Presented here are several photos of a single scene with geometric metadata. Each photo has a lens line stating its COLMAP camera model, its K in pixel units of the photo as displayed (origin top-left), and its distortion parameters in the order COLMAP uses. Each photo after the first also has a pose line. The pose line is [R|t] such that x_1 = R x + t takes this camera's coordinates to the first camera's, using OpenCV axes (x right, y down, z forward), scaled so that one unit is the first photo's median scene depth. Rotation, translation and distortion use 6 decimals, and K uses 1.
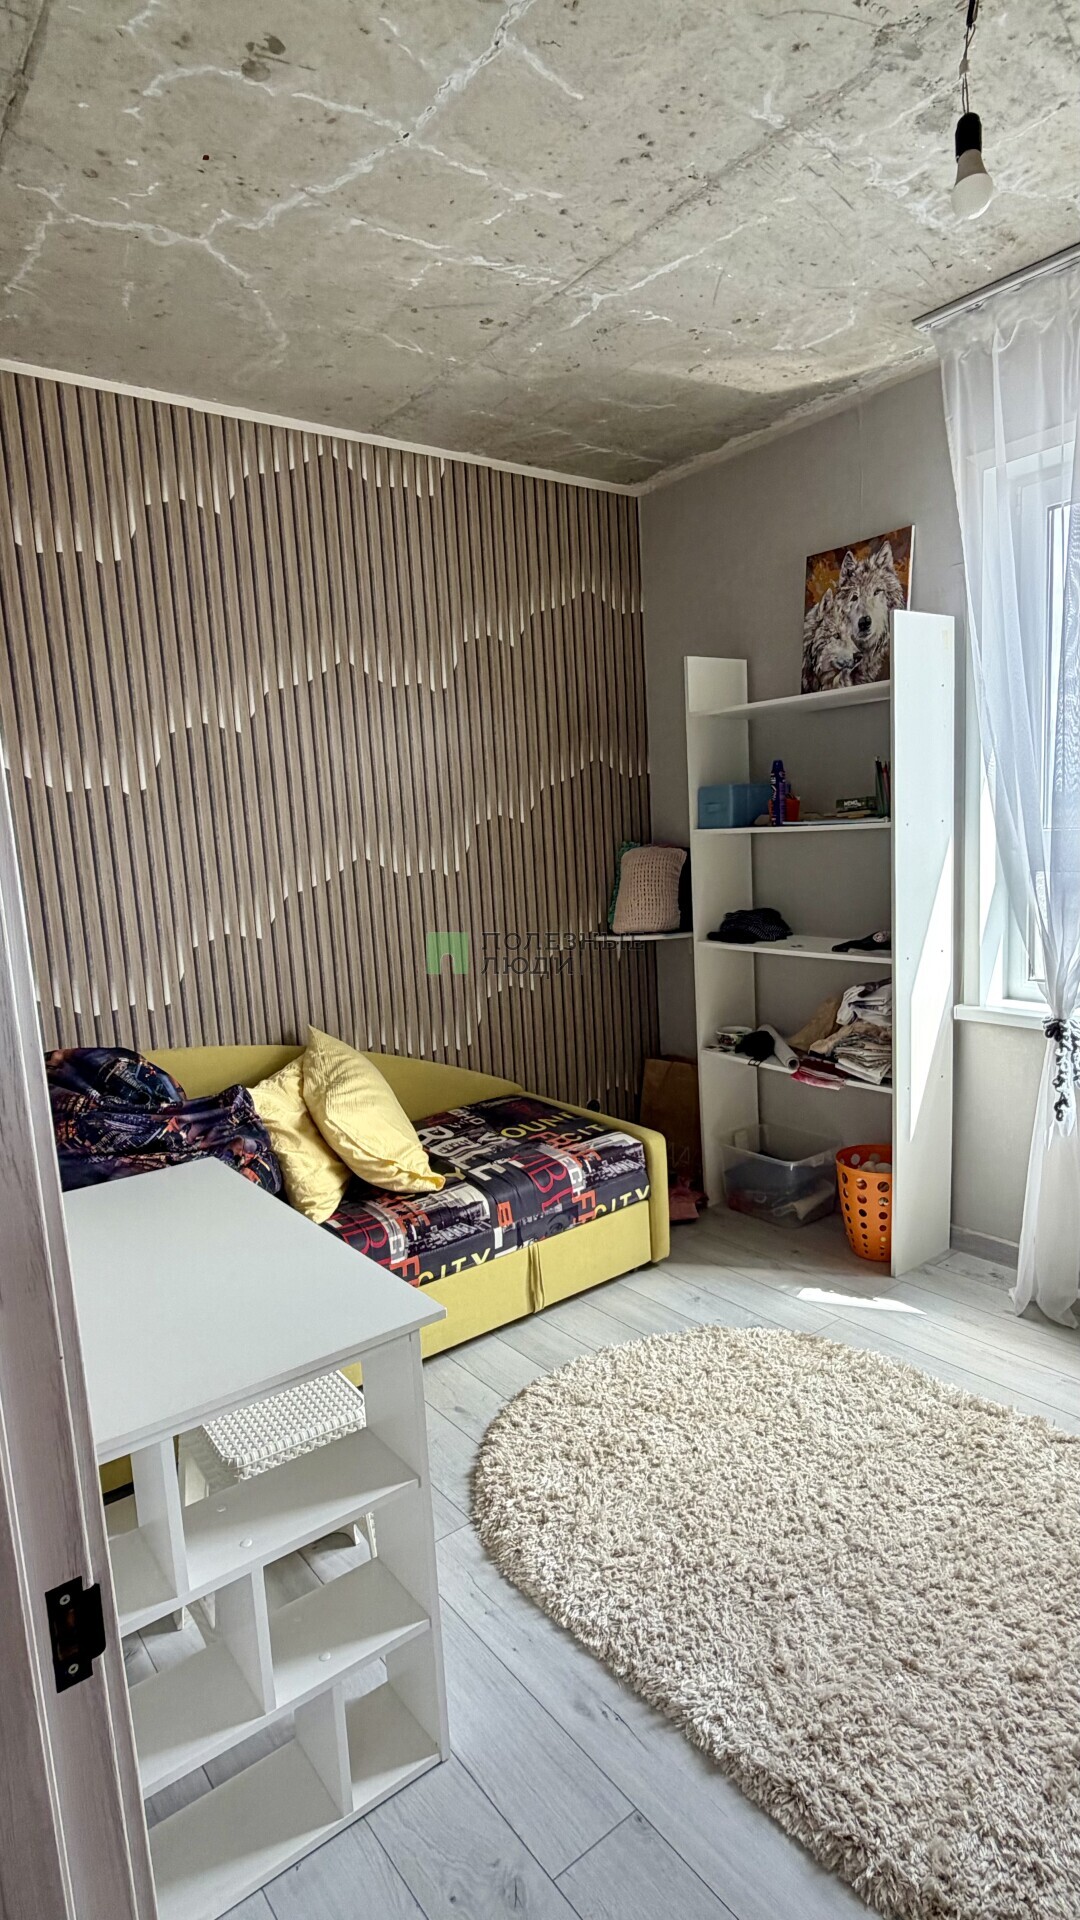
lens RADIAL K [[1005.2, 0, 540.7], [0, 1005.2, 962.3], [0, 0, 1]] dist [-0.000492, 0.000030]
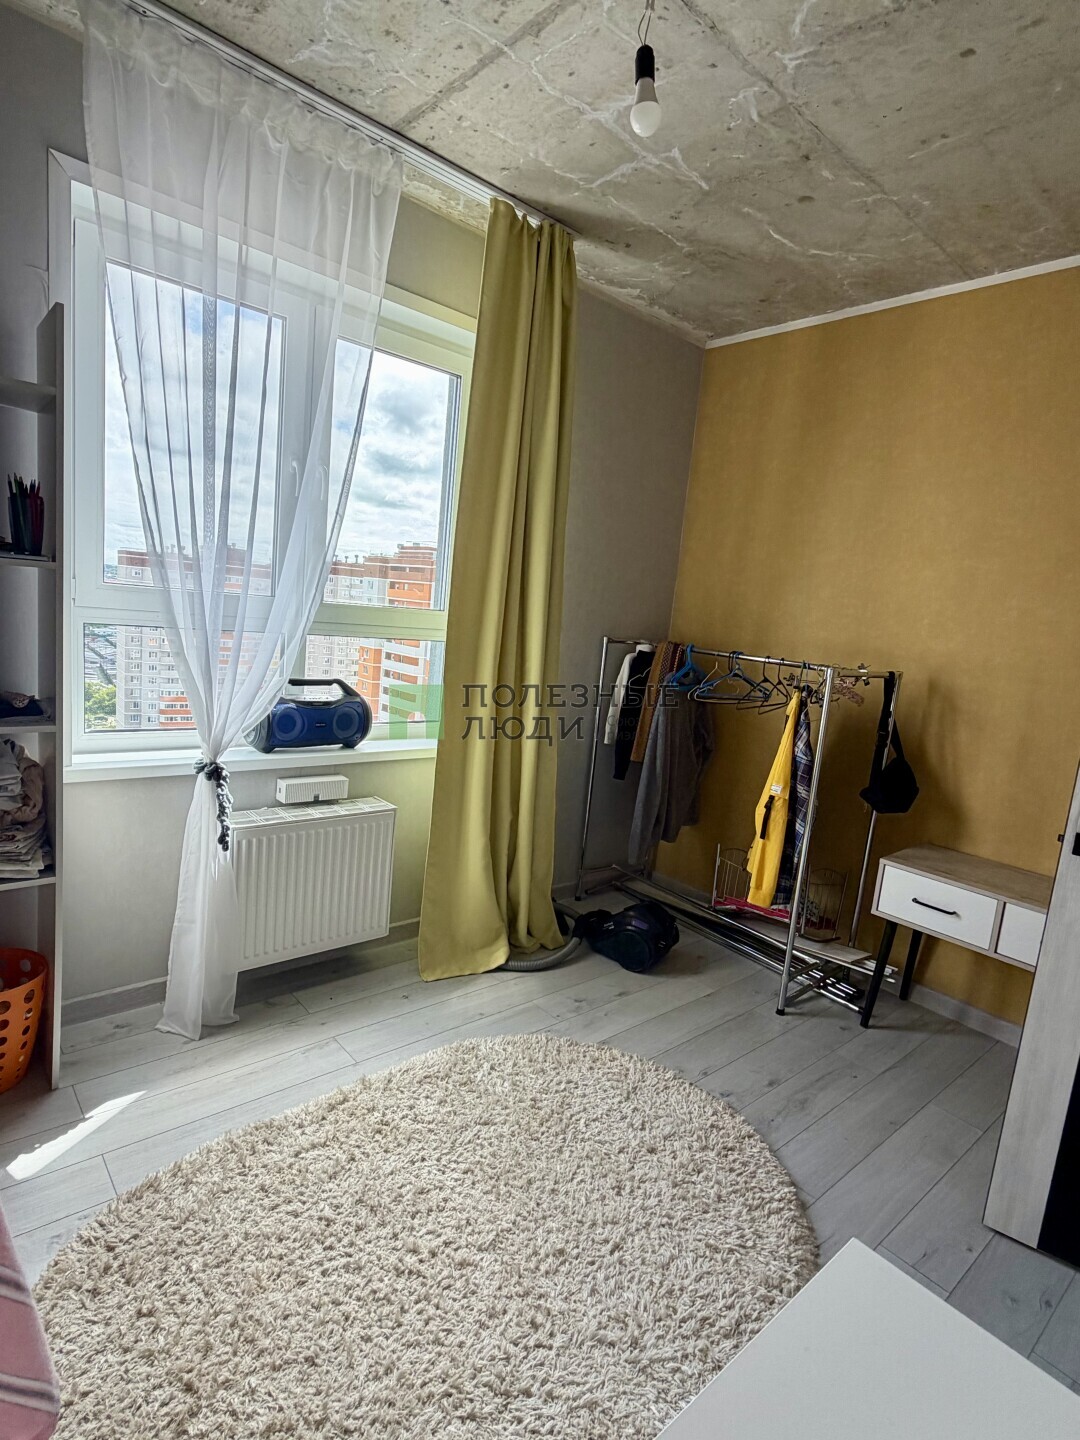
lens RADIAL K [[762.8, 0, 541.2], [0, 762.8, 719.2], [0, 0, 1]] dist [-0.004217, -0.000548]
pose [[-0.061163, -0.101179, 0.992986, -0.332135], [0.044733, 0.993571, 0.103994, -0.060988], [-0.997125, 0.050780, -0.056244, 0.677114]]
